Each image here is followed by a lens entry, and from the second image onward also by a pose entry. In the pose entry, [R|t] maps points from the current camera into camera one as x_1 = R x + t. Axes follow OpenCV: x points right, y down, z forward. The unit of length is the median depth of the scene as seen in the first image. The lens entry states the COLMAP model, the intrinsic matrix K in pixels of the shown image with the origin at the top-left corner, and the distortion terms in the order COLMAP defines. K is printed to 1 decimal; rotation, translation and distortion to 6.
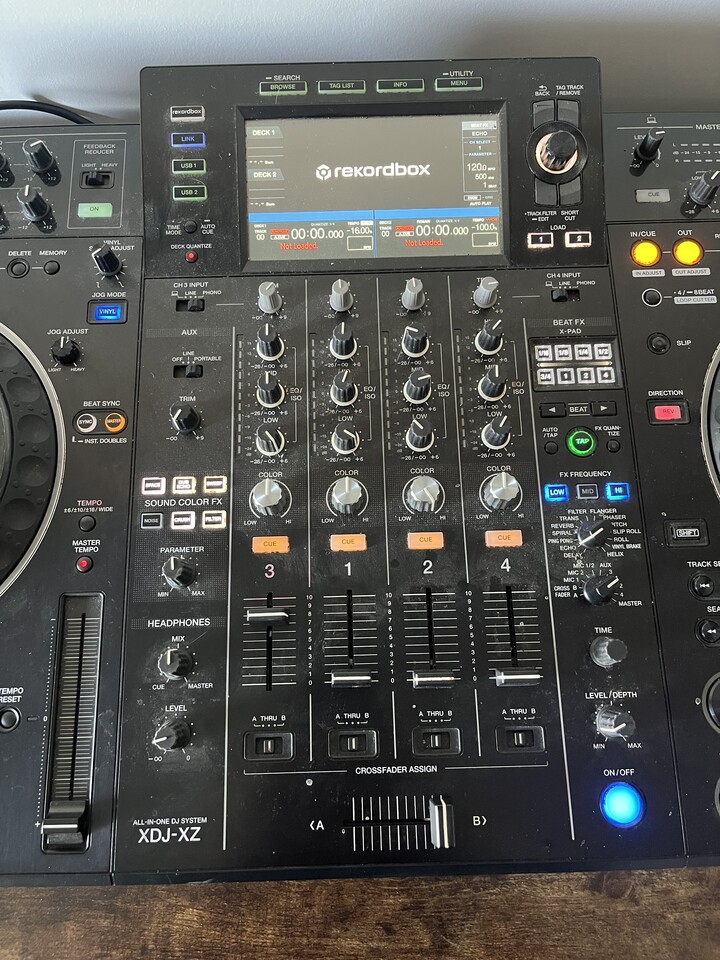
lens RADIAL K [[730.8, 0, 355.1], [0, 730.8, 479.2], [0, 0, 1]] dist [0.046962, -0.077539]
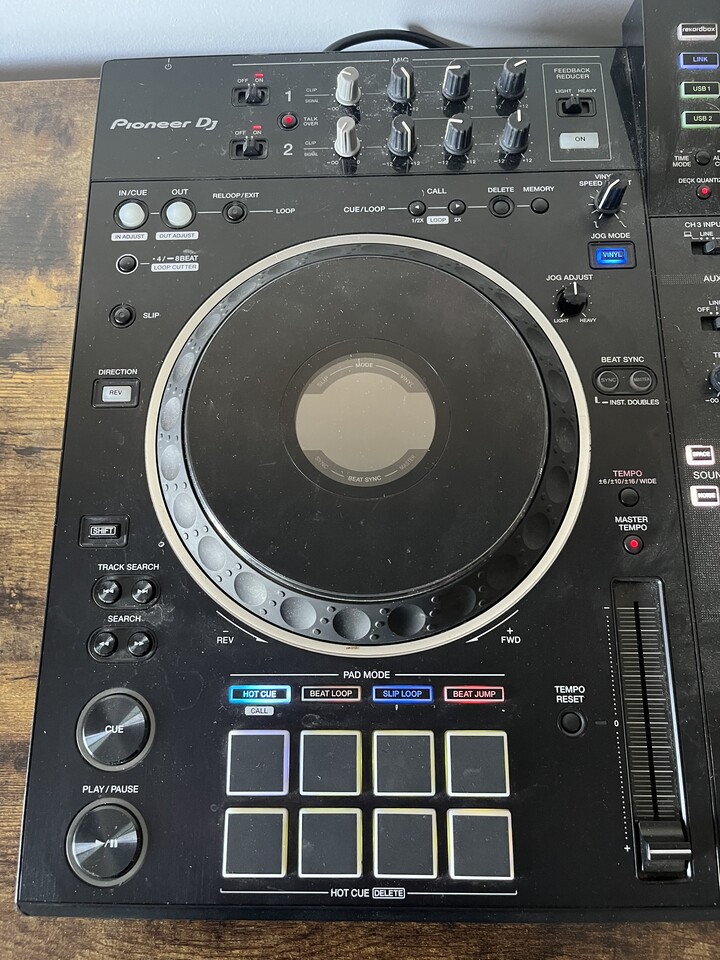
lens RADIAL K [[730.8, 0, 346.5], [0, 730.8, 487.0], [0, 0, 1]] dist [0.046962, -0.077539]
pose [[0.998562, 0.020301, -0.049610, -0.610538], [-0.019918, 0.999768, 0.008191, 0.045018], [0.049764, -0.007192, 0.998735, 0.119585]]
